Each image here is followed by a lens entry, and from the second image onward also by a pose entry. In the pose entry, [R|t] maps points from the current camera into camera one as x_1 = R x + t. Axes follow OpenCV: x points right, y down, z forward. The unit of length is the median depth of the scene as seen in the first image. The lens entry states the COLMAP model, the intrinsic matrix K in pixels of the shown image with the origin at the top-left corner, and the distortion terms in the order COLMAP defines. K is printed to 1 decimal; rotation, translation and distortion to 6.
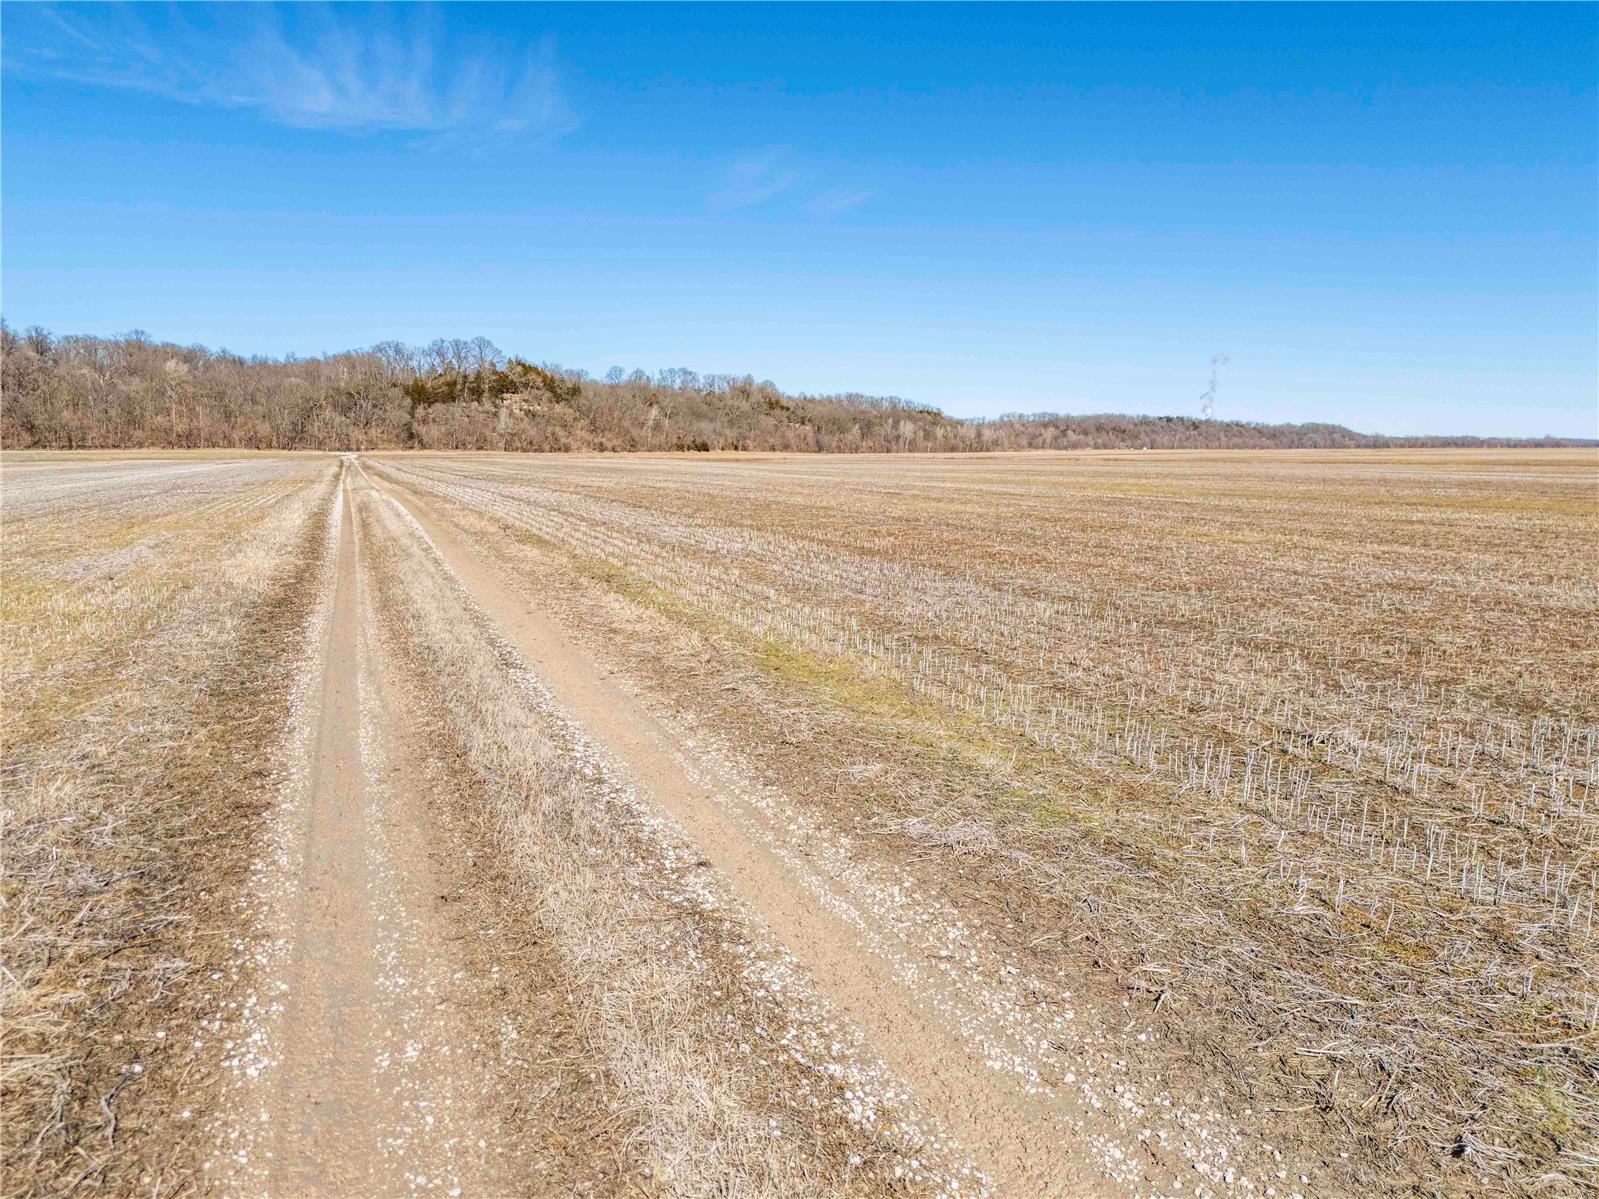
lens RADIAL K [[1171.8, 0, 785.7], [0, 1171.8, 573.8], [0, 0, 1]] dist [0.071908, -0.064423]
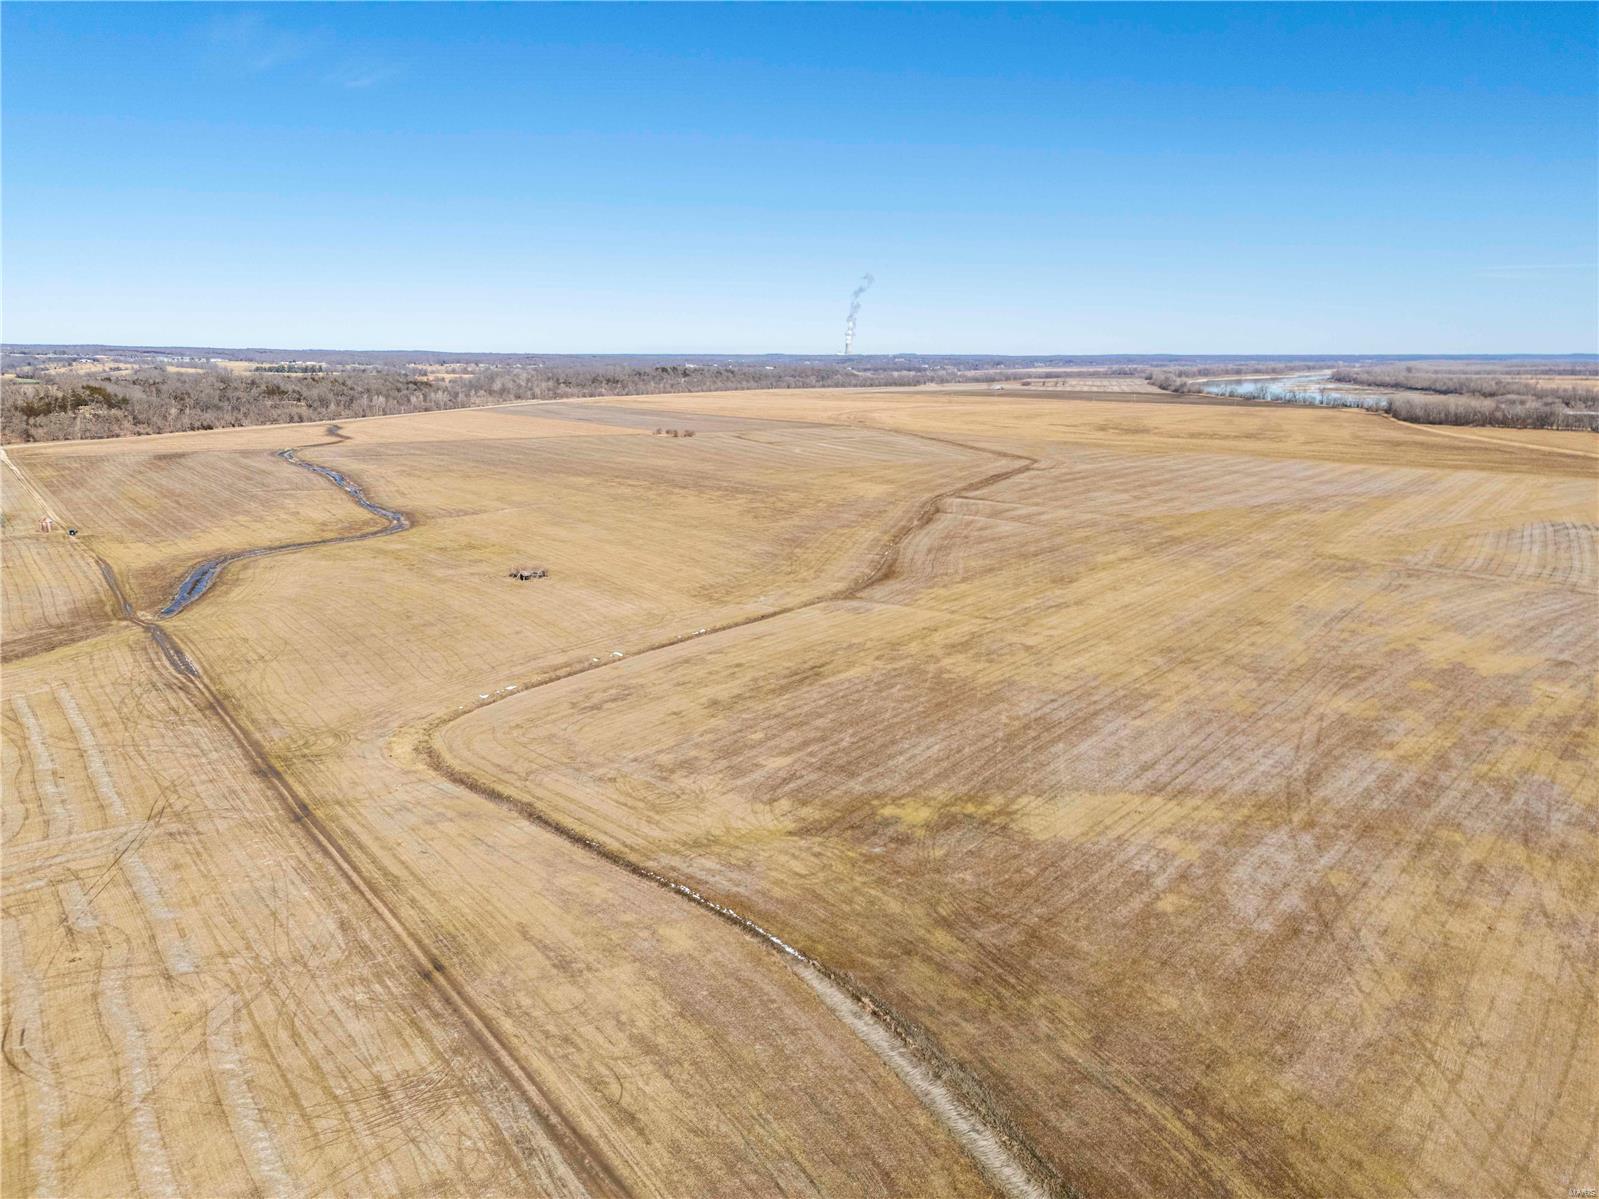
lens RADIAL K [[1171.8, 0, 809.4], [0, 1171.8, 600.0], [0, 0, 1]] dist [0.071908, -0.064423]
pose [[0.960777, -0.052847, 0.272242, 0.271754], [0.025330, 0.994295, 0.103617, -0.007602], [-0.276165, -0.092657, 0.956634, -0.925790]]
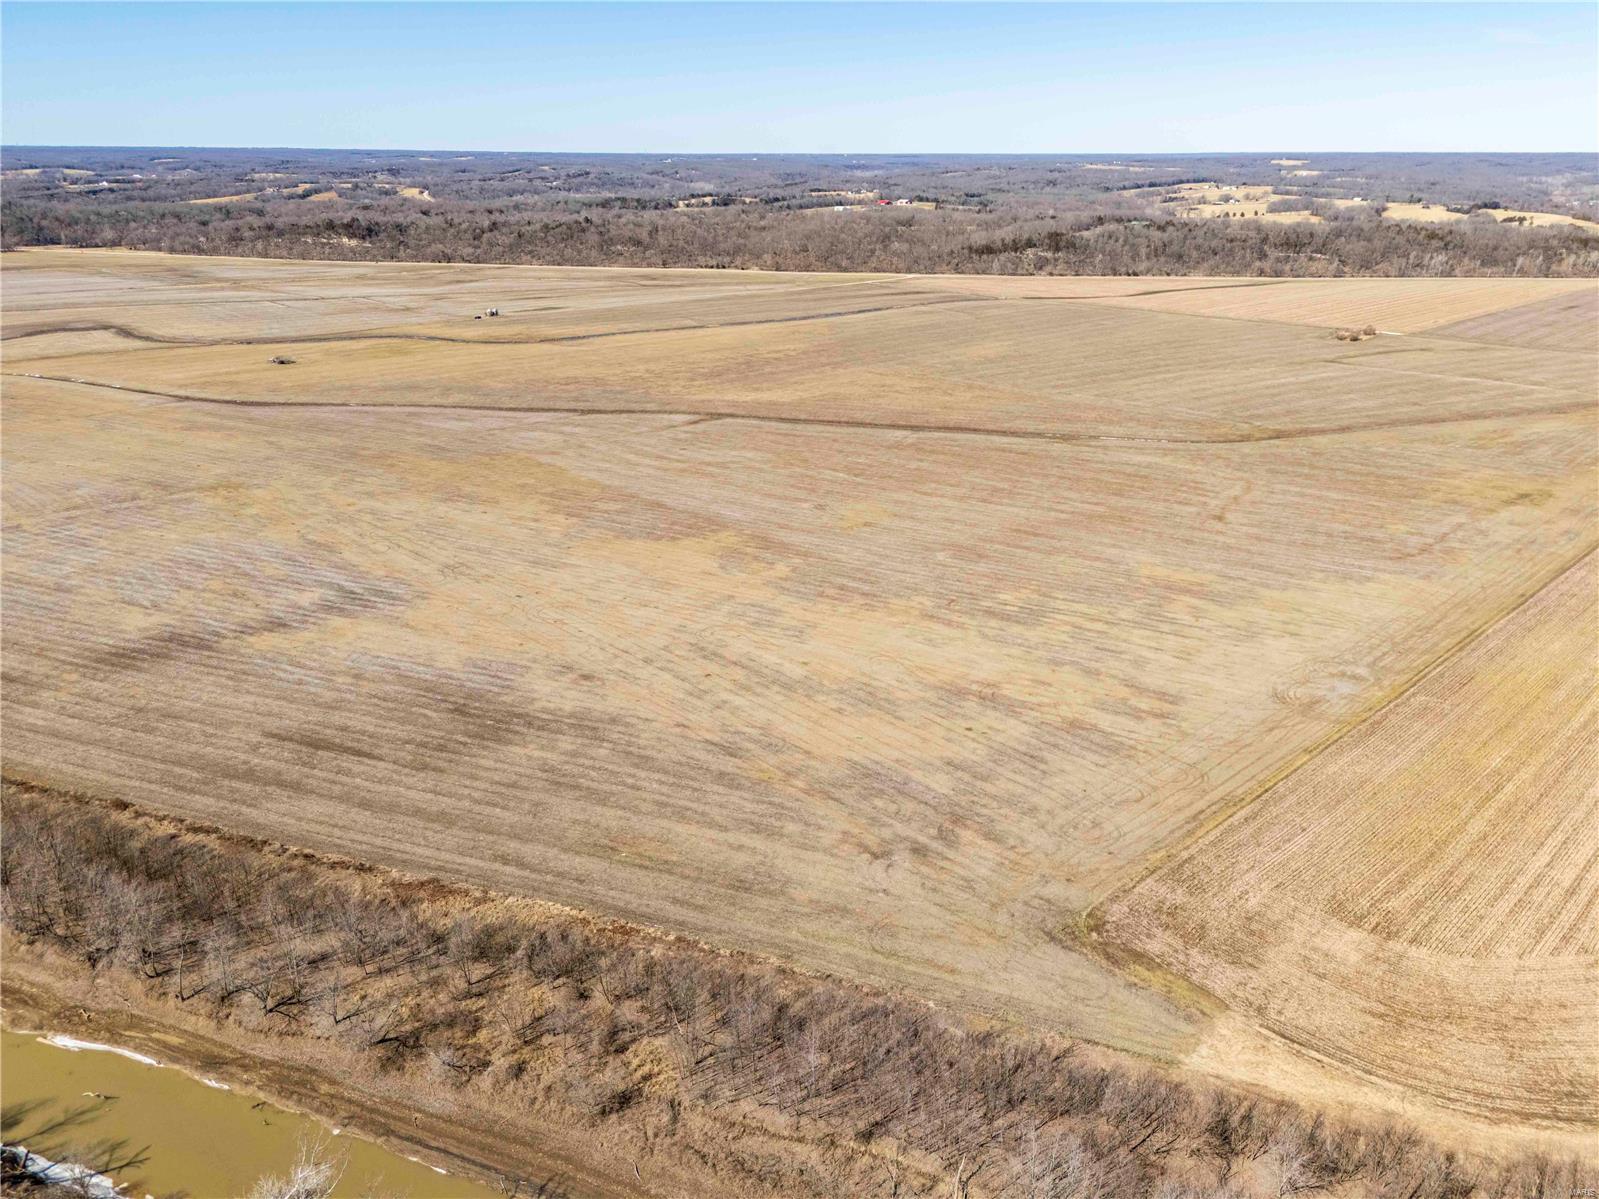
lens RADIAL K [[1171.8, 0, 802.2], [0, 1171.8, 588.7], [0, 0, 1]] dist [0.071908, -0.064423]
pose [[0.405258, 0.319007, -0.856738, 1.450555], [-0.100001, 0.946988, 0.305309, -0.140885], [0.908716, -0.038054, 0.415676, -0.371051]]
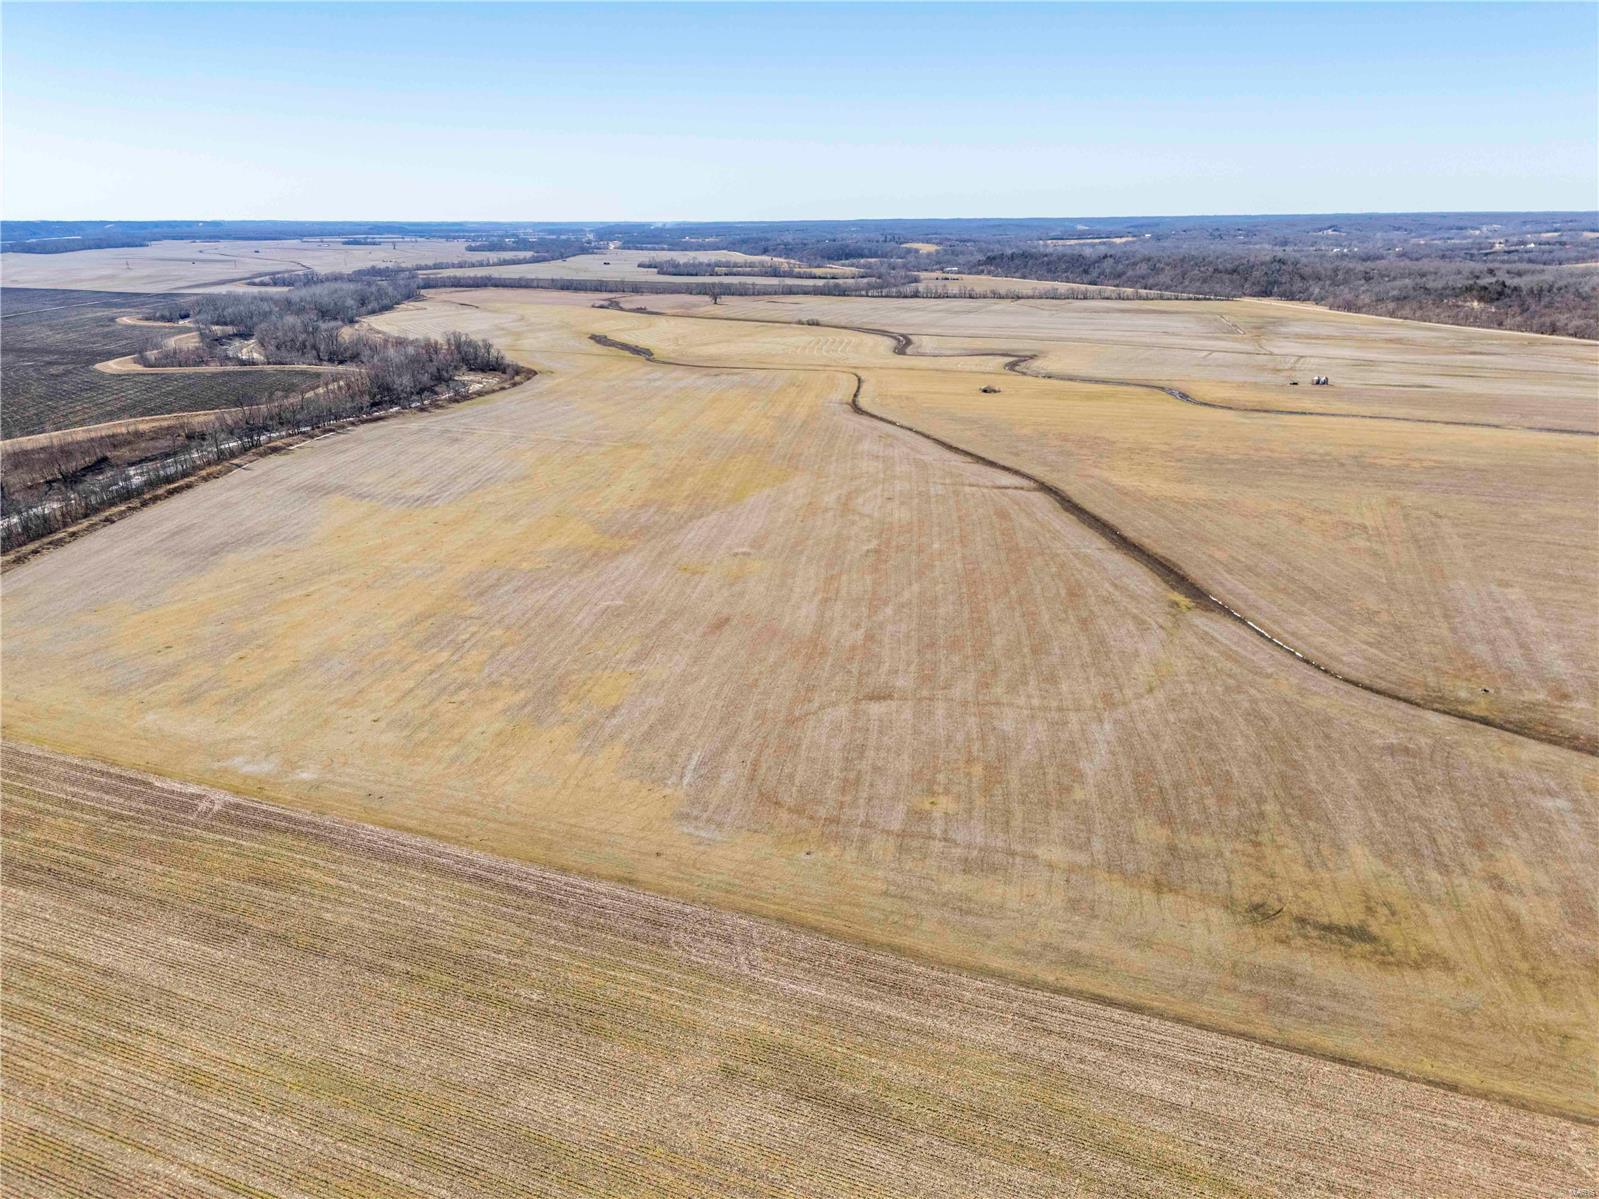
lens RADIAL K [[1158.7, 0, 798.7], [0, 1158.7, 592.7], [0, 0, 1]] dist [0.042727, -0.018047]
pose [[-0.679226, 0.229624, -0.697084, 1.312732], [-0.071395, 0.924619, 0.374141, -0.206323], [0.730449, 0.303895, -0.611631, 0.314802]]
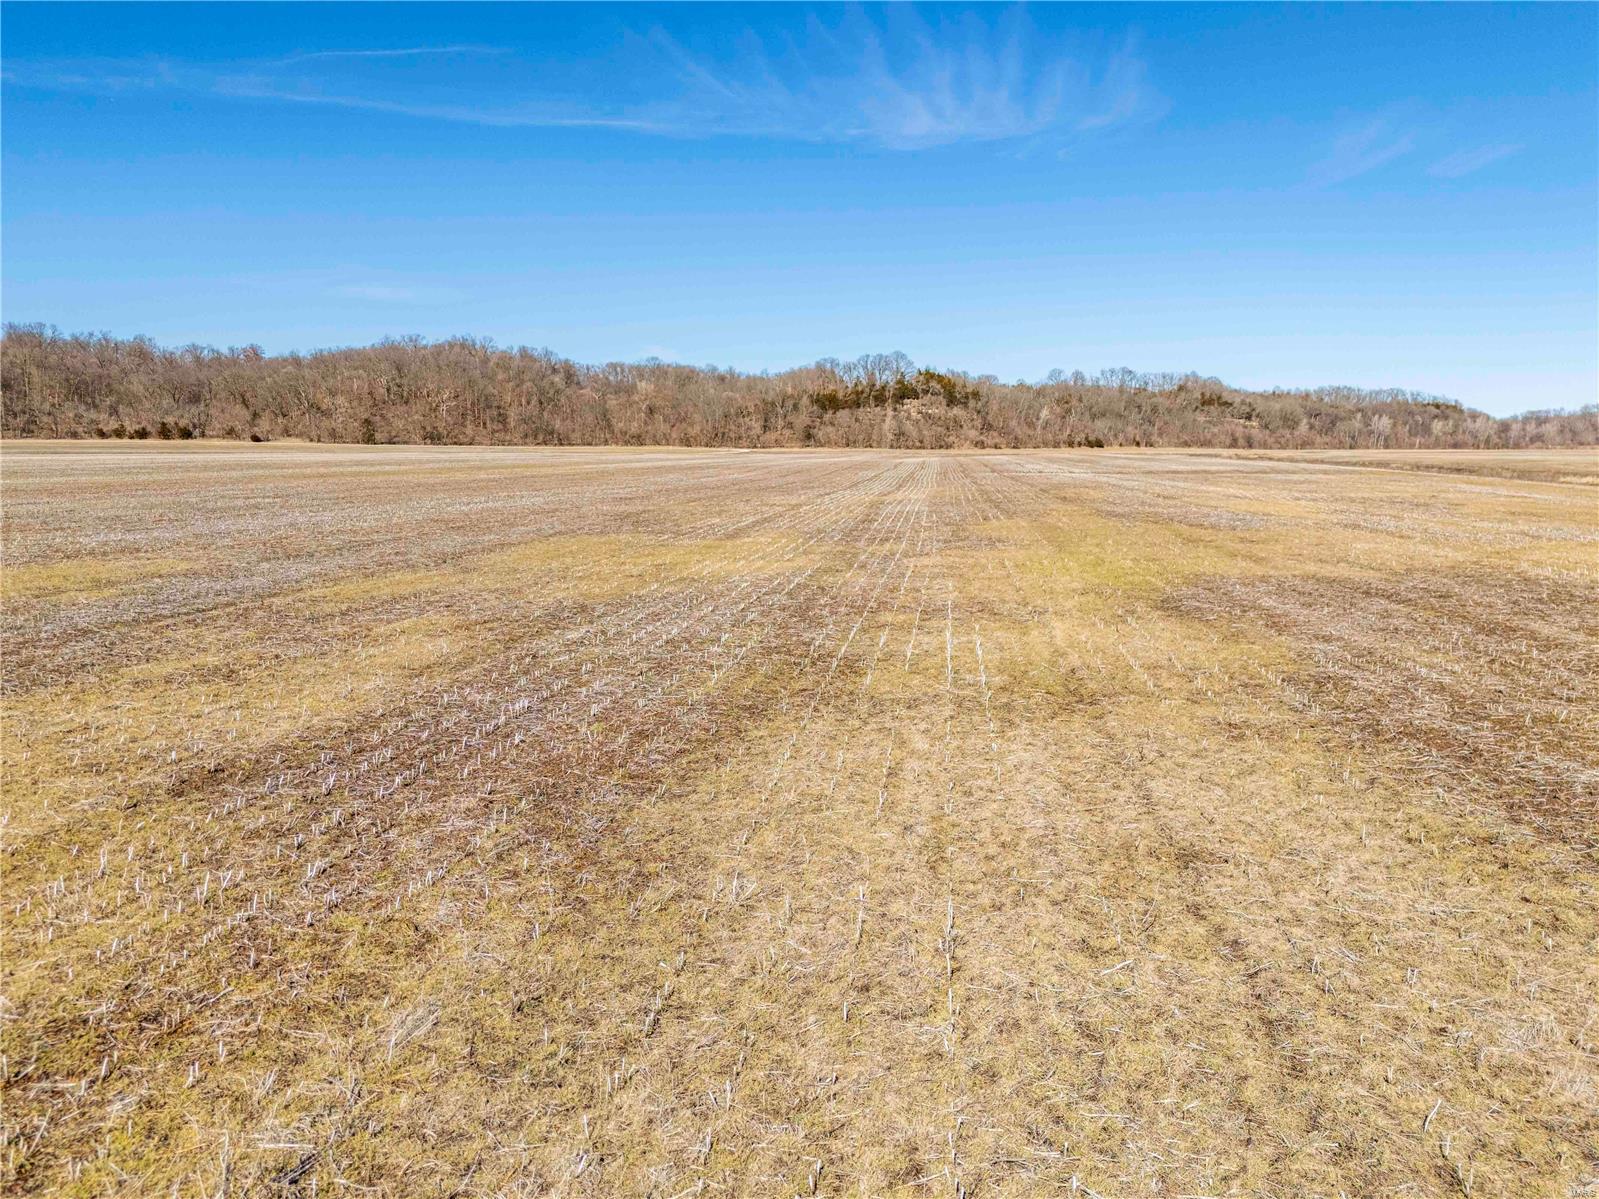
lens RADIAL K [[1171.8, 0, 804.0], [0, 1171.8, 589.0], [0, 0, 1]] dist [0.071908, -0.064423]
pose [[0.891533, 0.057980, -0.449229, 0.161100], [-0.050699, 0.998315, 0.028233, 0.007380], [0.450109, -0.002395, 0.892971, -0.078250]]
